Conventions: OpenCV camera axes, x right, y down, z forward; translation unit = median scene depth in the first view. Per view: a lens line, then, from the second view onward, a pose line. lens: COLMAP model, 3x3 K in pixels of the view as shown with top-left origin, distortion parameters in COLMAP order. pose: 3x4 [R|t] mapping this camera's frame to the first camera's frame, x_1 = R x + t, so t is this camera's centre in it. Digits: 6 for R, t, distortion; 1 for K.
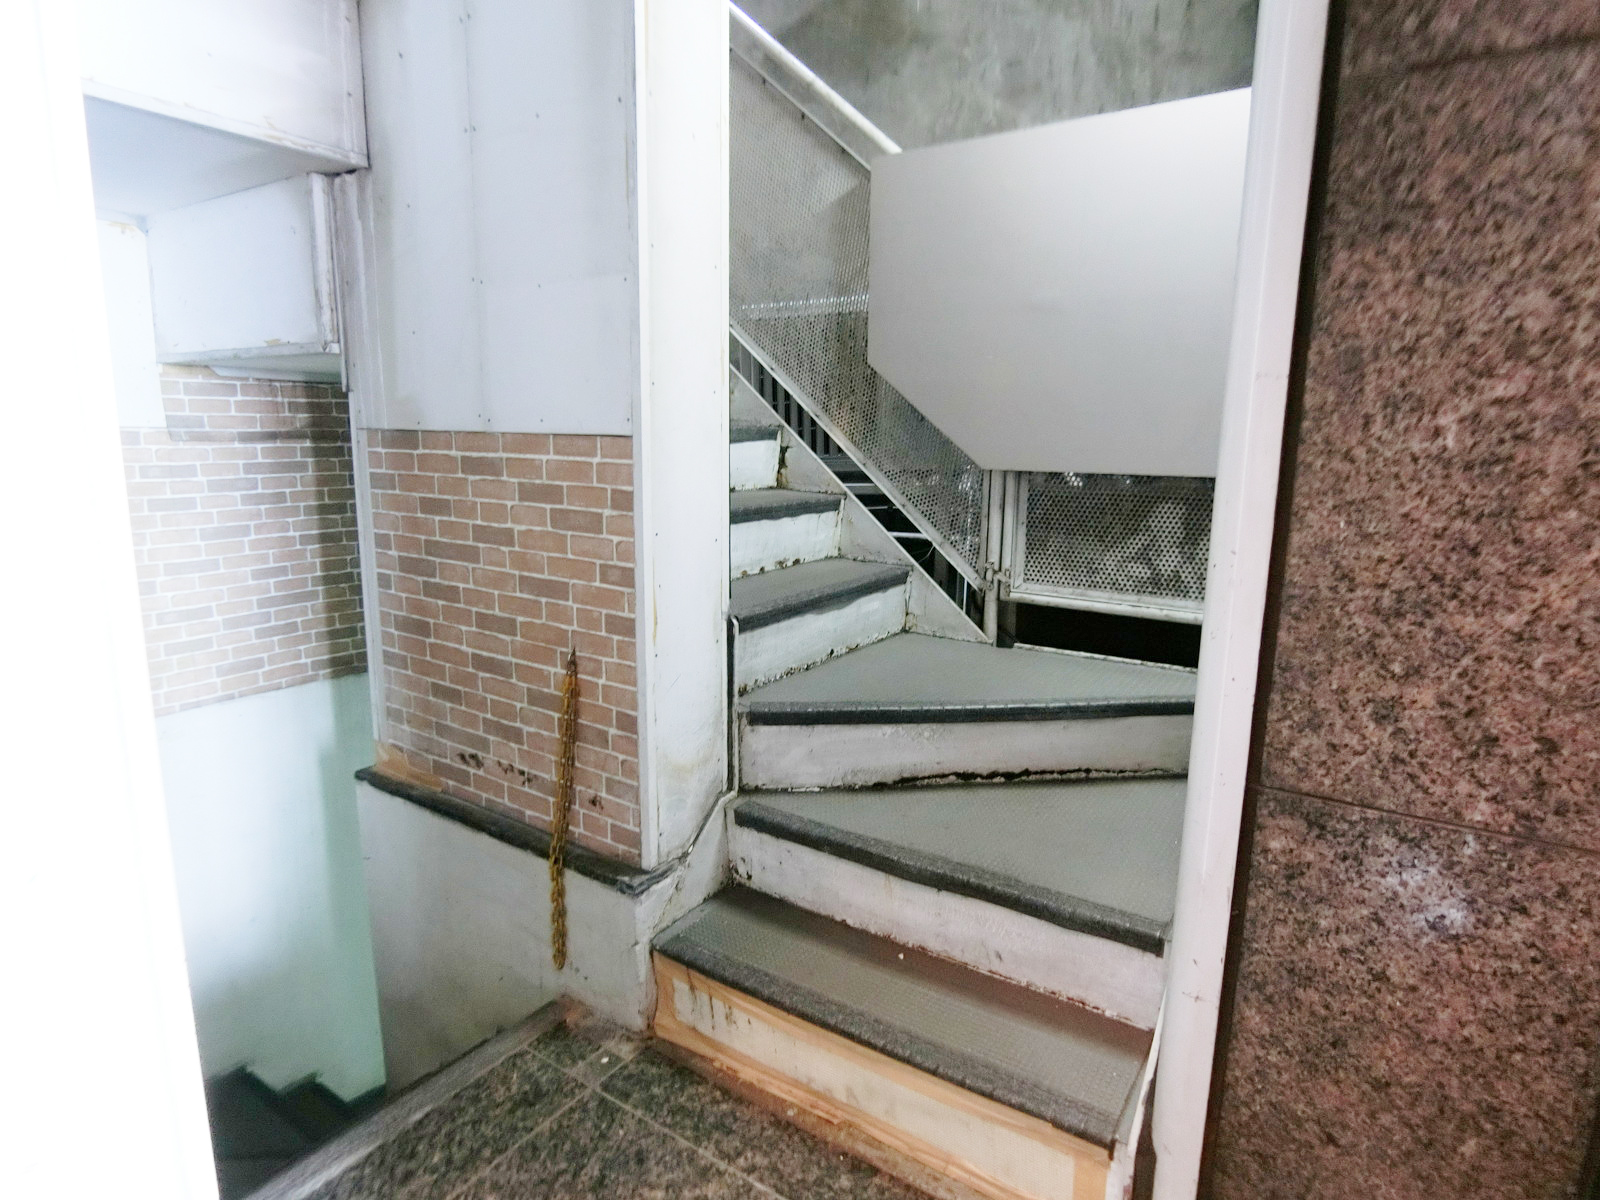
lens RADIAL K [[906.7, 0, 806.0], [0, 906.7, 599.1], [0, 0, 1]] dist [-0.014875, -0.001427]
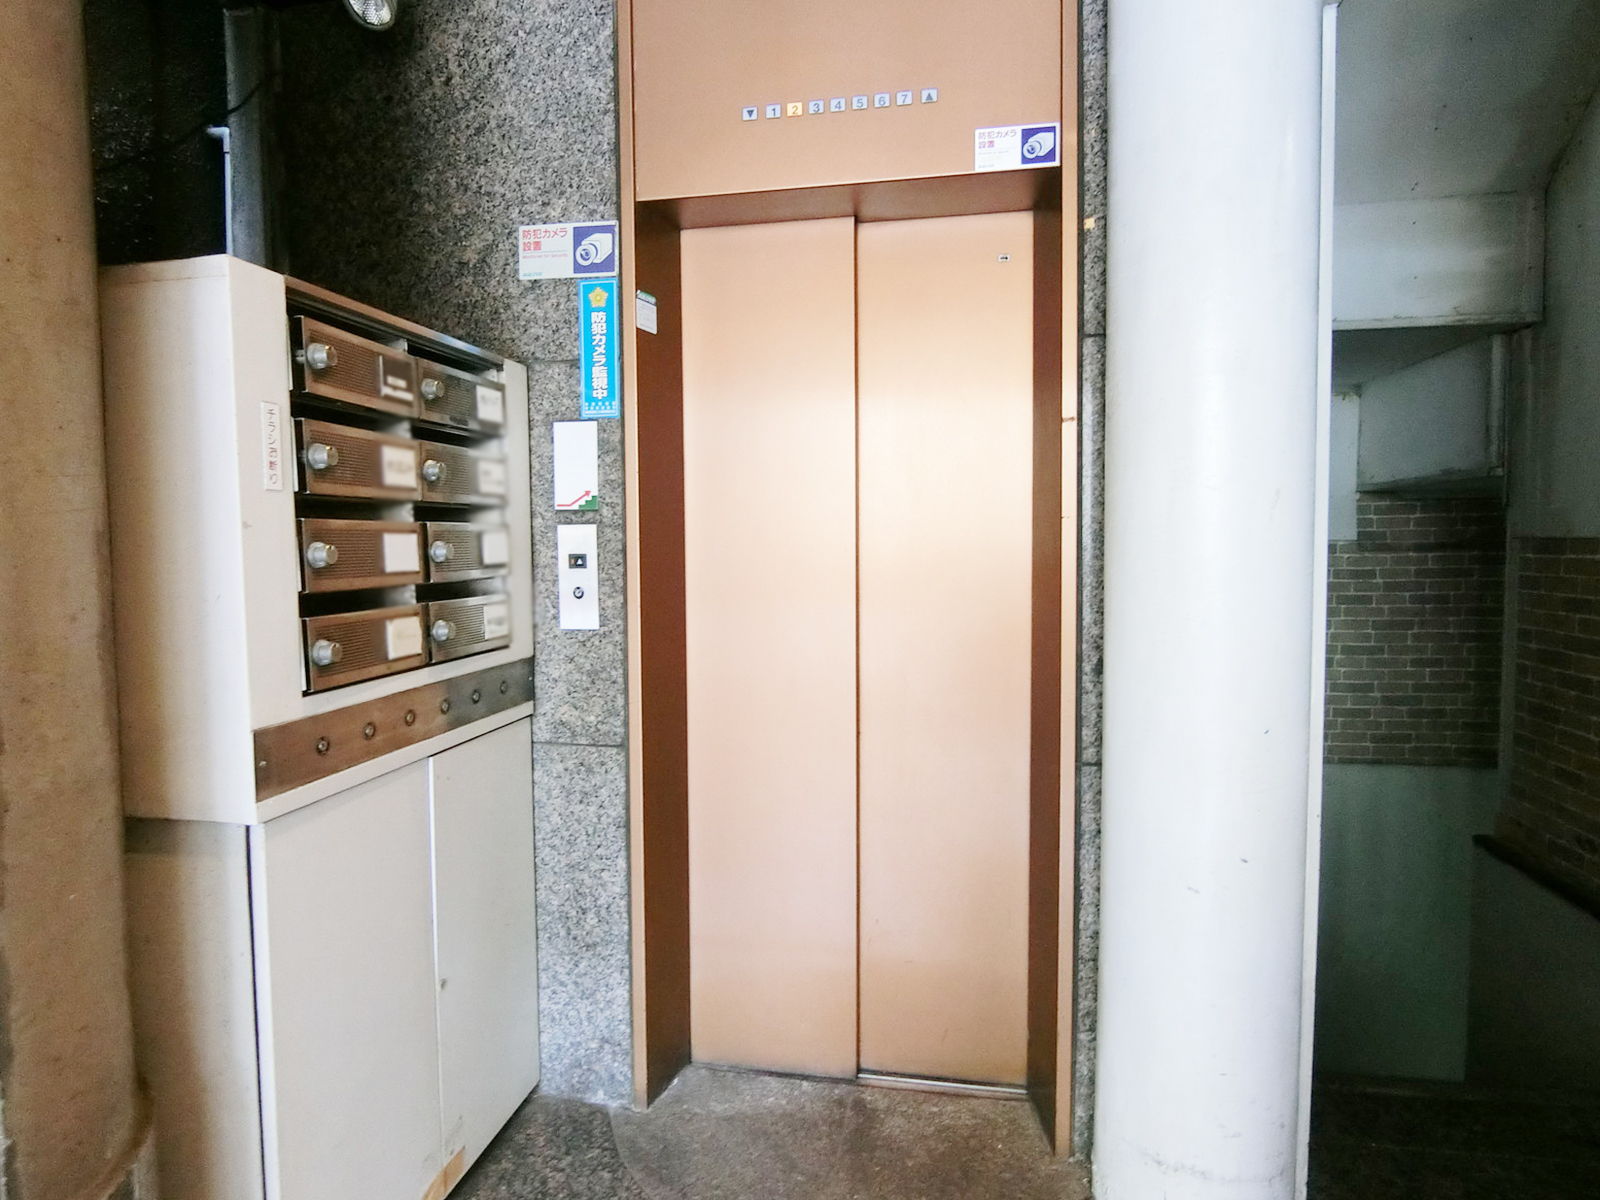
lens RADIAL K [[906.7, 0, 804.5], [0, 906.7, 598.3], [0, 0, 1]] dist [-0.014875, -0.001427]
pose [[0.394295, 0.035819, -0.918286, 0.210628], [-0.151385, 0.988121, -0.026459, 0.057346], [0.906429, 0.149448, 0.395033, -0.274829]]
